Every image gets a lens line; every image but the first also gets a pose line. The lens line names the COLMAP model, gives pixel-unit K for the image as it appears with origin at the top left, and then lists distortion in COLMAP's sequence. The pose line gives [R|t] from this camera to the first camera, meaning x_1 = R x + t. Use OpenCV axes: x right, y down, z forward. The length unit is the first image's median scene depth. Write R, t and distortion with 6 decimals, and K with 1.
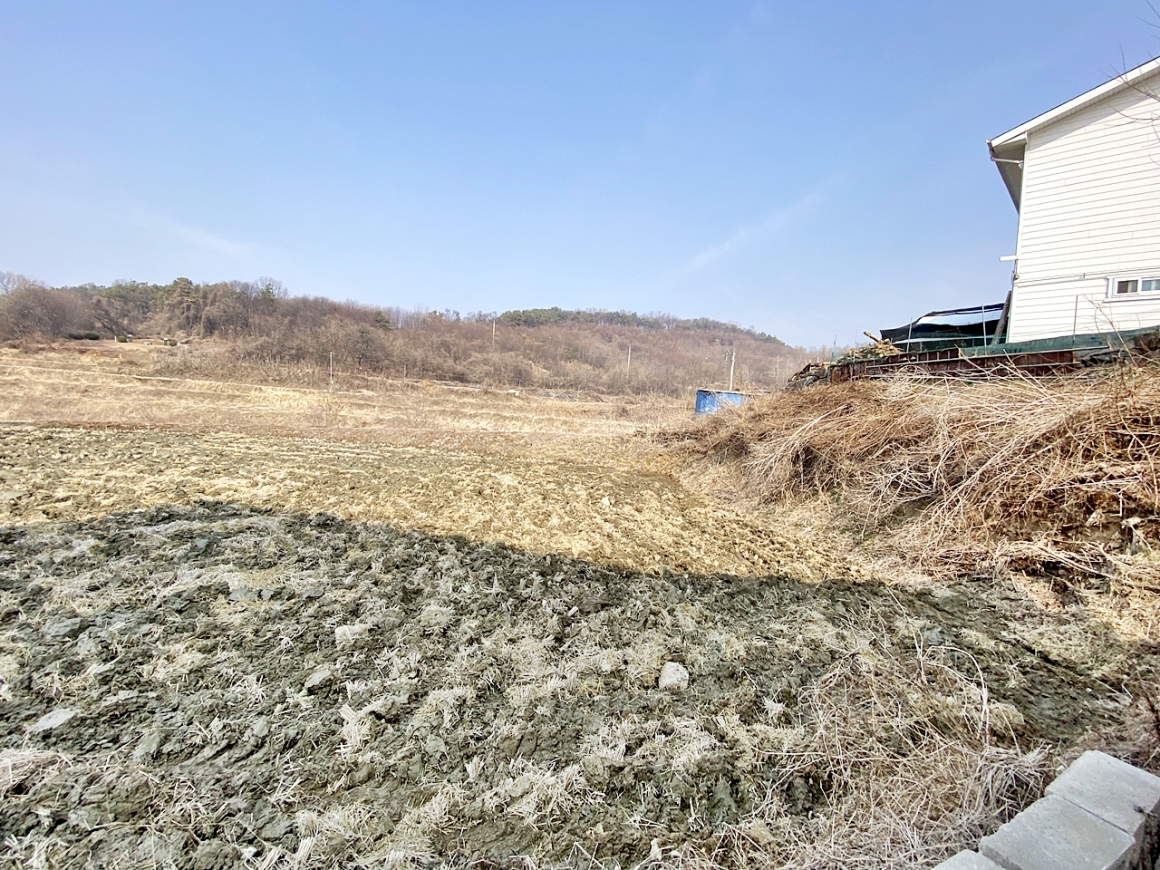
lens RADIAL K [[474.4, 0, 574.9], [0, 474.4, 455.8], [0, 0, 1]] dist [0.000501, -0.016366]
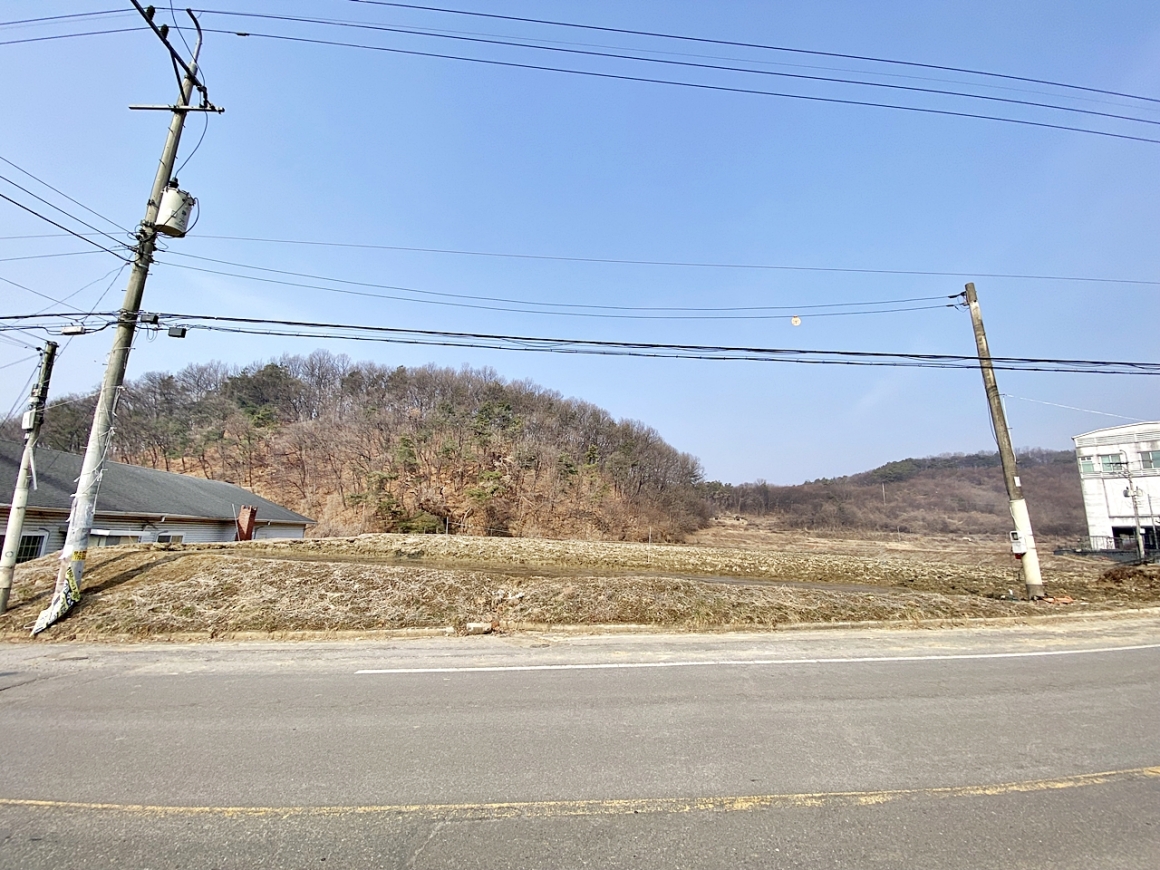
lens RADIAL K [[462.1, 0, 571.0], [0, 462.1, 429.5], [0, 0, 1]] dist [0.001884, -0.015338]
pose [[0.822828, -0.151127, -0.547828, -0.112725], [-0.048242, 0.941936, -0.332308, 0.038922], [0.566240, 0.299860, 0.767761, -0.411854]]
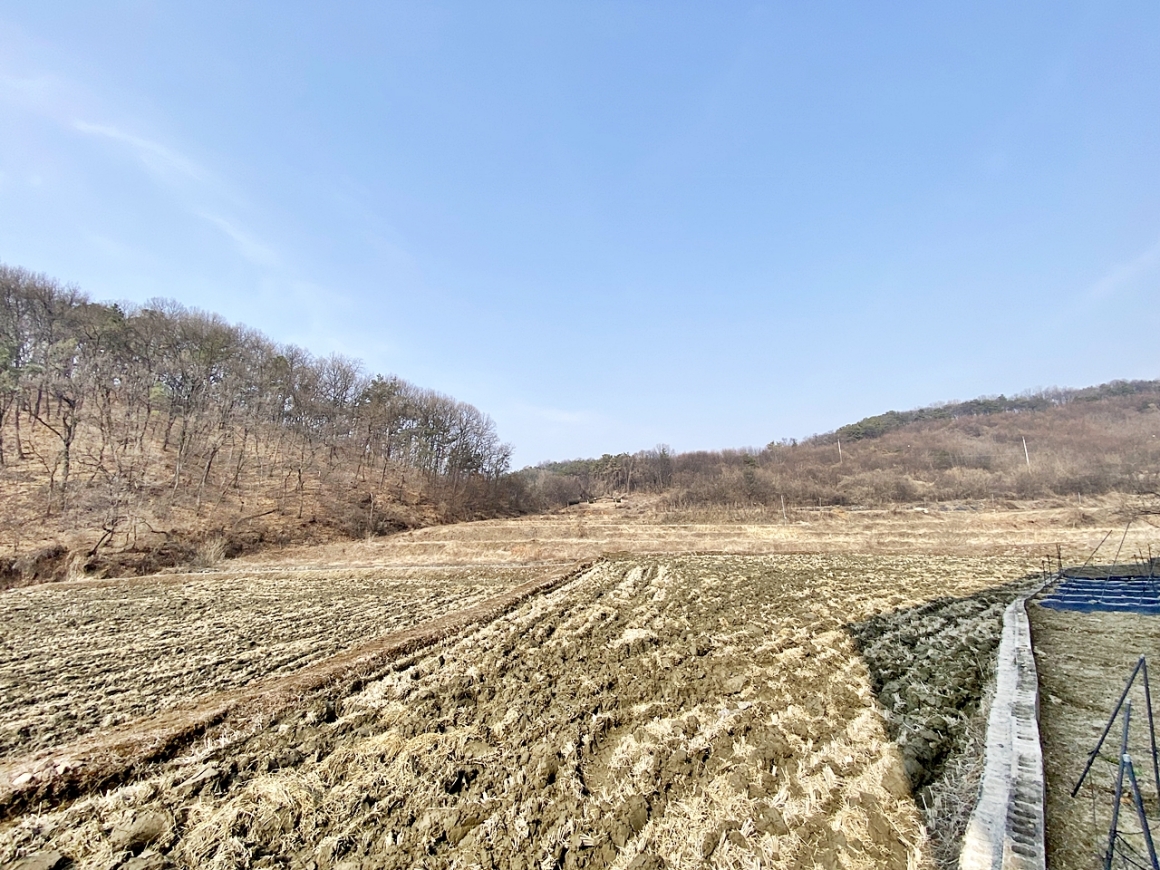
lens RADIAL K [[465.4, 0, 568.2], [0, 465.4, 431.4], [0, 0, 1]] dist [0.030020, -0.025445]
pose [[0.802295, -0.196432, -0.563682, -0.044852], [0.015552, 0.950863, -0.309222, 0.003181], [0.596725, 0.239321, 0.765928, -0.099974]]
